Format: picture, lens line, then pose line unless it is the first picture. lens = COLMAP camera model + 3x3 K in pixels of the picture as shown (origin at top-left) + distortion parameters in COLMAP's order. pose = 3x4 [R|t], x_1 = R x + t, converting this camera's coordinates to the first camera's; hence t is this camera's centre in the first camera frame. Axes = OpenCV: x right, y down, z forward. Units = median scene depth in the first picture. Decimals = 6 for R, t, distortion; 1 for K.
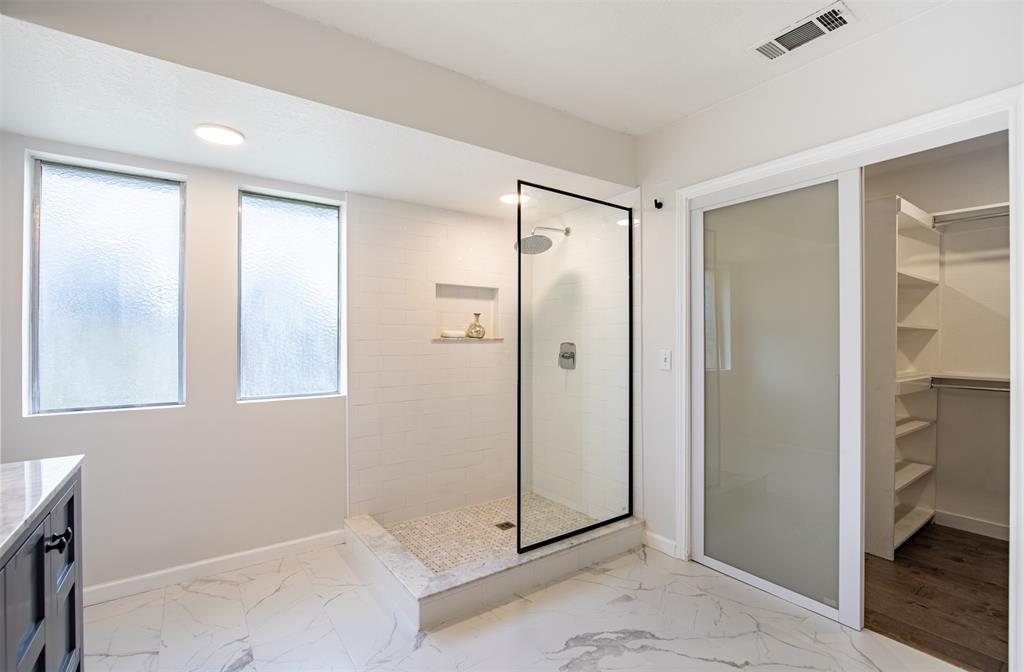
lens RADIAL K [[465.2, 0, 520.8], [0, 465.2, 337.7], [0, 0, 1]] dist [-0.022669, 0.001455]
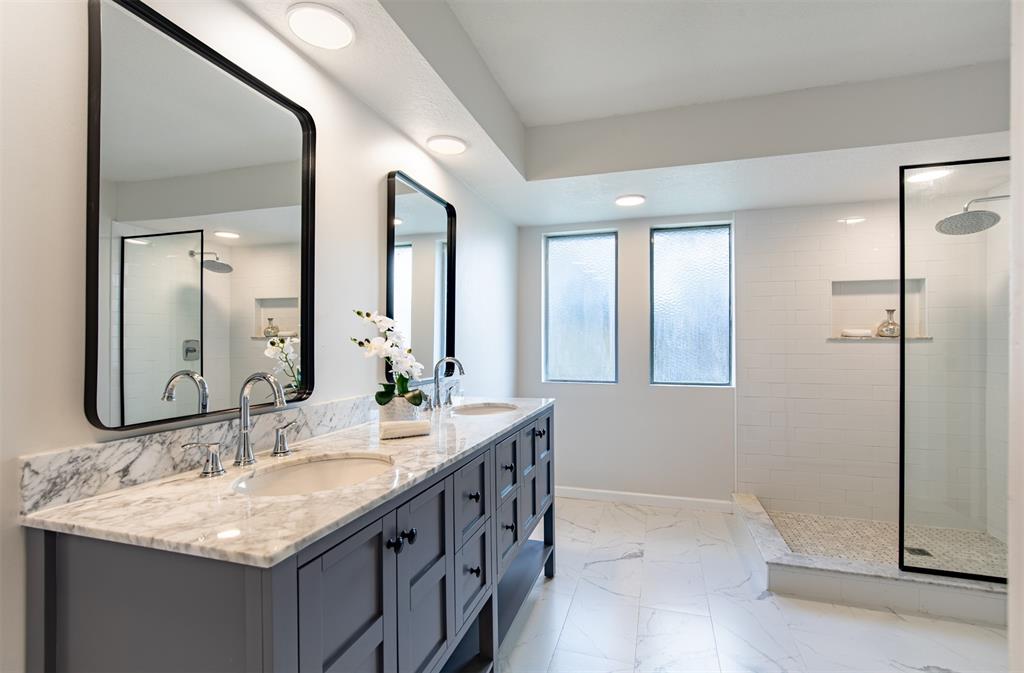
lens RADIAL K [[465.2, 0, 512.6], [0, 465.2, 336.5], [0, 0, 1]] dist [-0.022669, 0.001455]
pose [[0.599632, -0.004453, -0.800264, 0.246405], [0.004060, 0.999989, -0.002522, -0.001416], [0.800266, -0.001737, 0.599643, -0.157540]]
